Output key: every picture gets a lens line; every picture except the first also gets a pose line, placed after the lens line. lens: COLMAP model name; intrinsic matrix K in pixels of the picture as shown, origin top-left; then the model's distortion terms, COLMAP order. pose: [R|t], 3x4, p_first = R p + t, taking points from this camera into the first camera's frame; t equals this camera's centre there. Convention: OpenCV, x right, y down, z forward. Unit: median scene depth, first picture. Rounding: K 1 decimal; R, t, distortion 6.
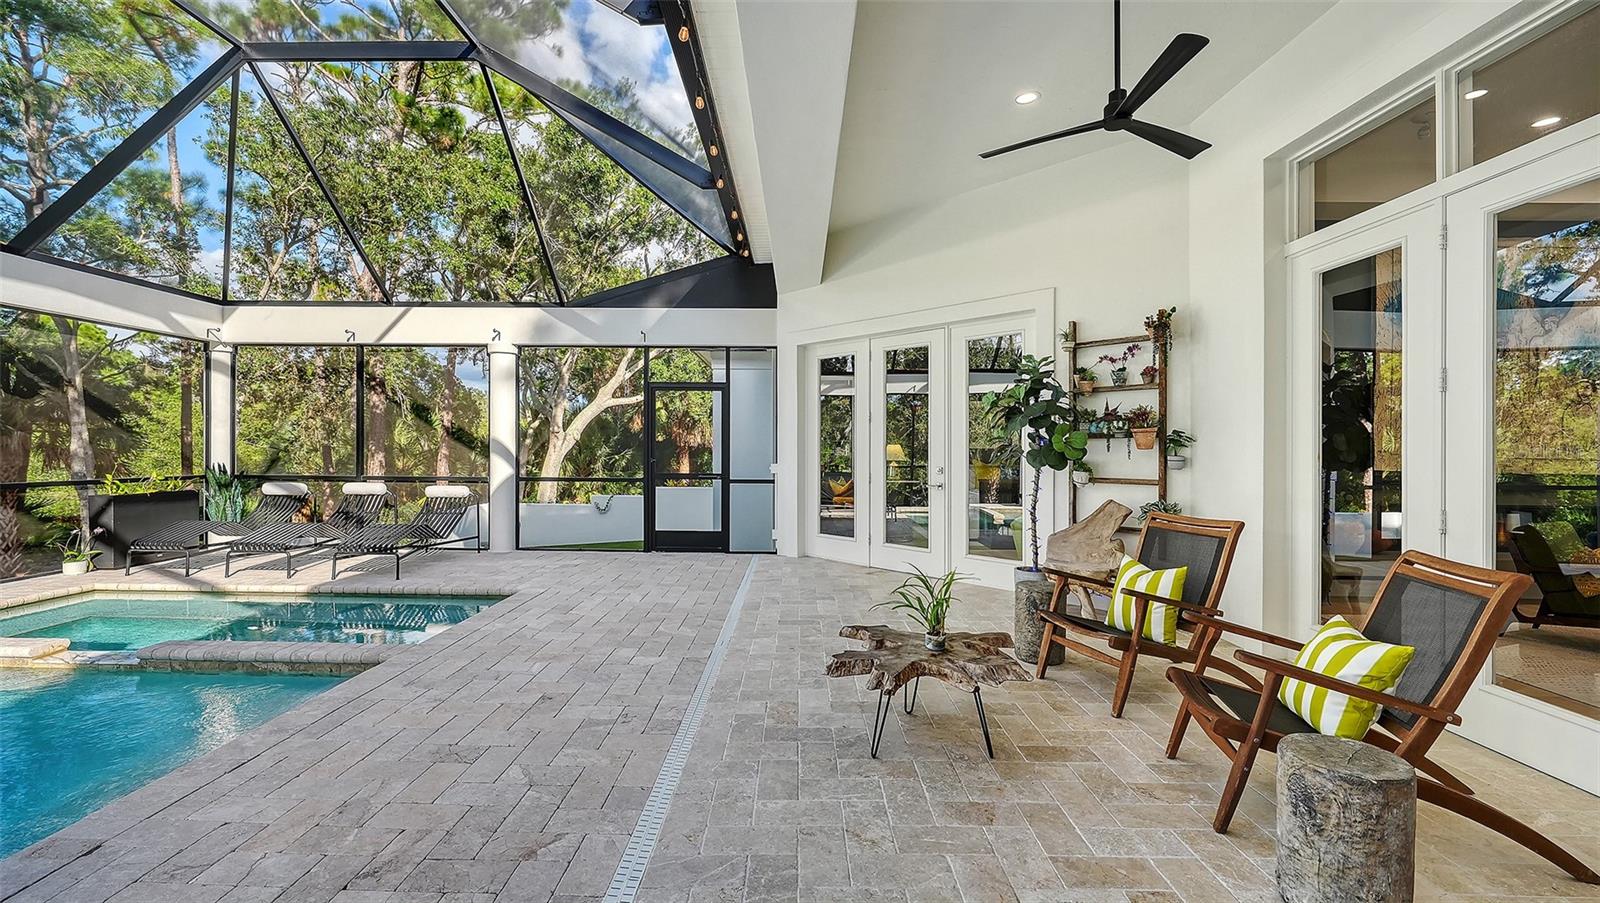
lens RADIAL K [[653.5, 0, 778.4], [0, 653.5, 447.5], [0, 0, 1]] dist [-0.002267, 0.000032]
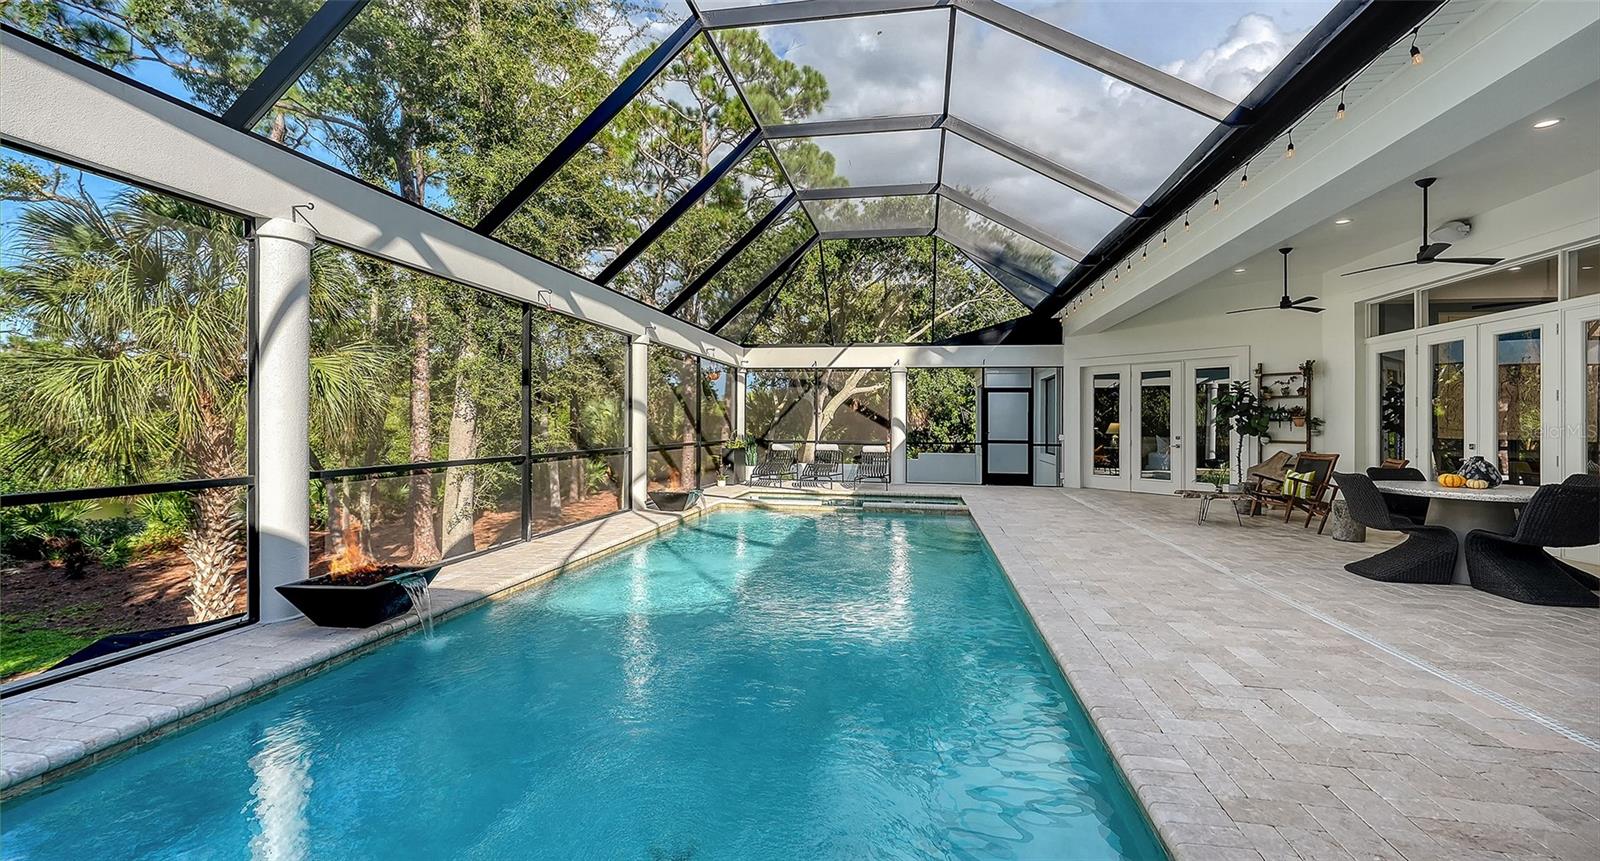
lens RADIAL K [[653.3, 0, 789.4], [0, 653.3, 423.2], [0, 0, 1]] dist [0.002210, -0.000203]
pose [[0.986931, 0.000923, -0.161143, -0.698848], [-0.001095, 0.999999, -0.000979, -0.004110], [0.161142, 0.001143, 0.986931, -1.304608]]
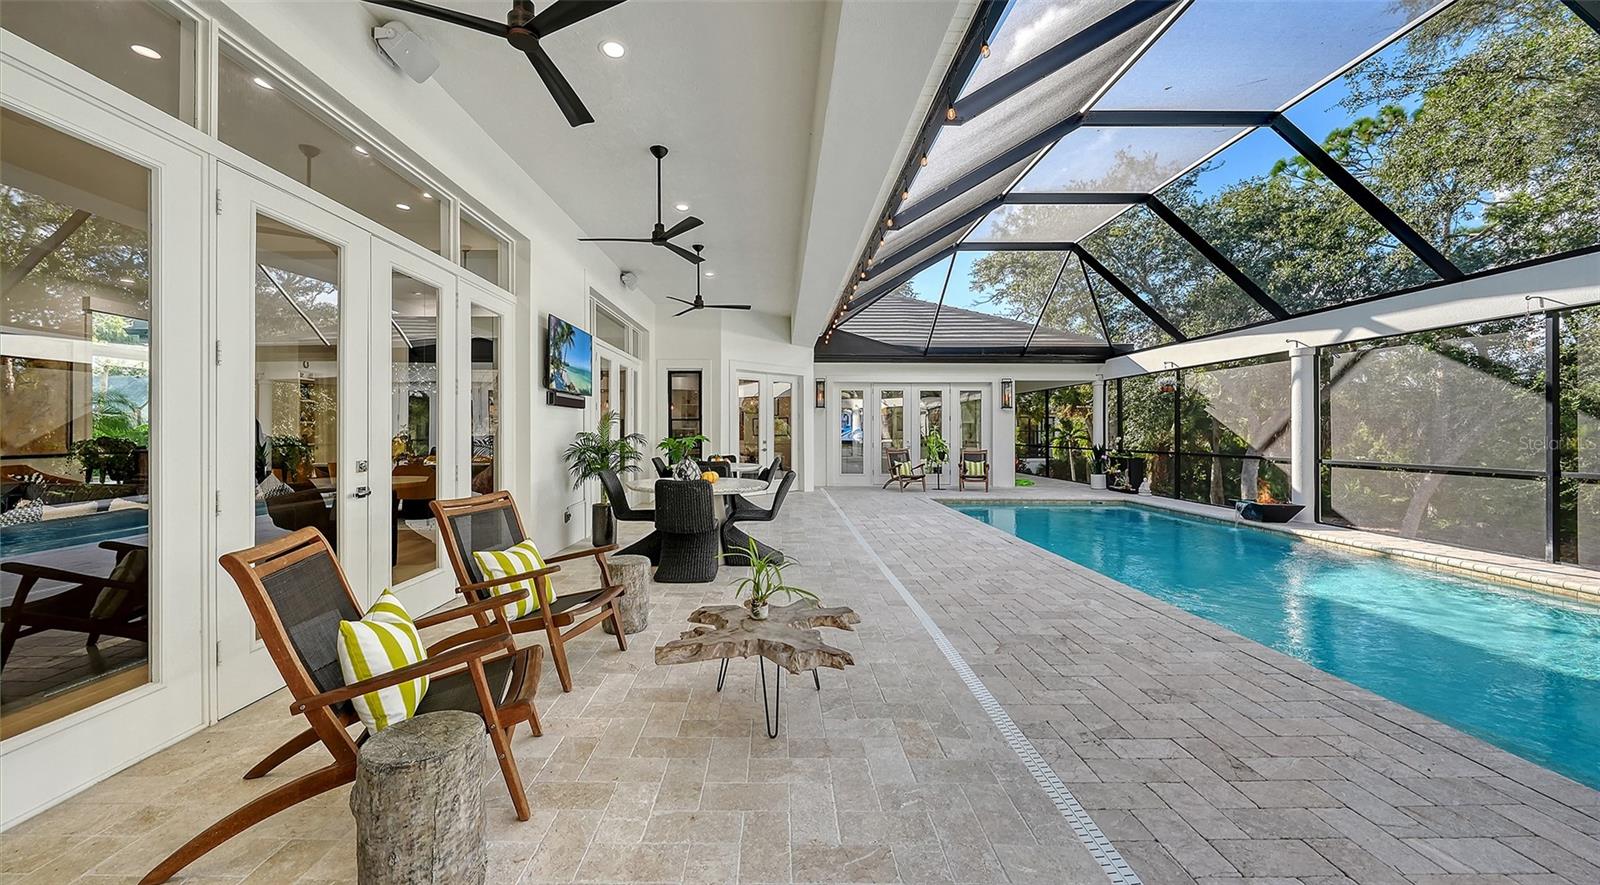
lens RADIAL K [[571.9, 0, 787.9], [0, 571.9, 437.7], [0, 0, 1]] dist [-0.001605, -0.000379]
pose [[-0.998775, -0.009268, -0.048605, 0.138745], [-0.009750, 0.999906, 0.009682, 0.000666], [0.048511, 0.010144, -0.998771, 1.107842]]
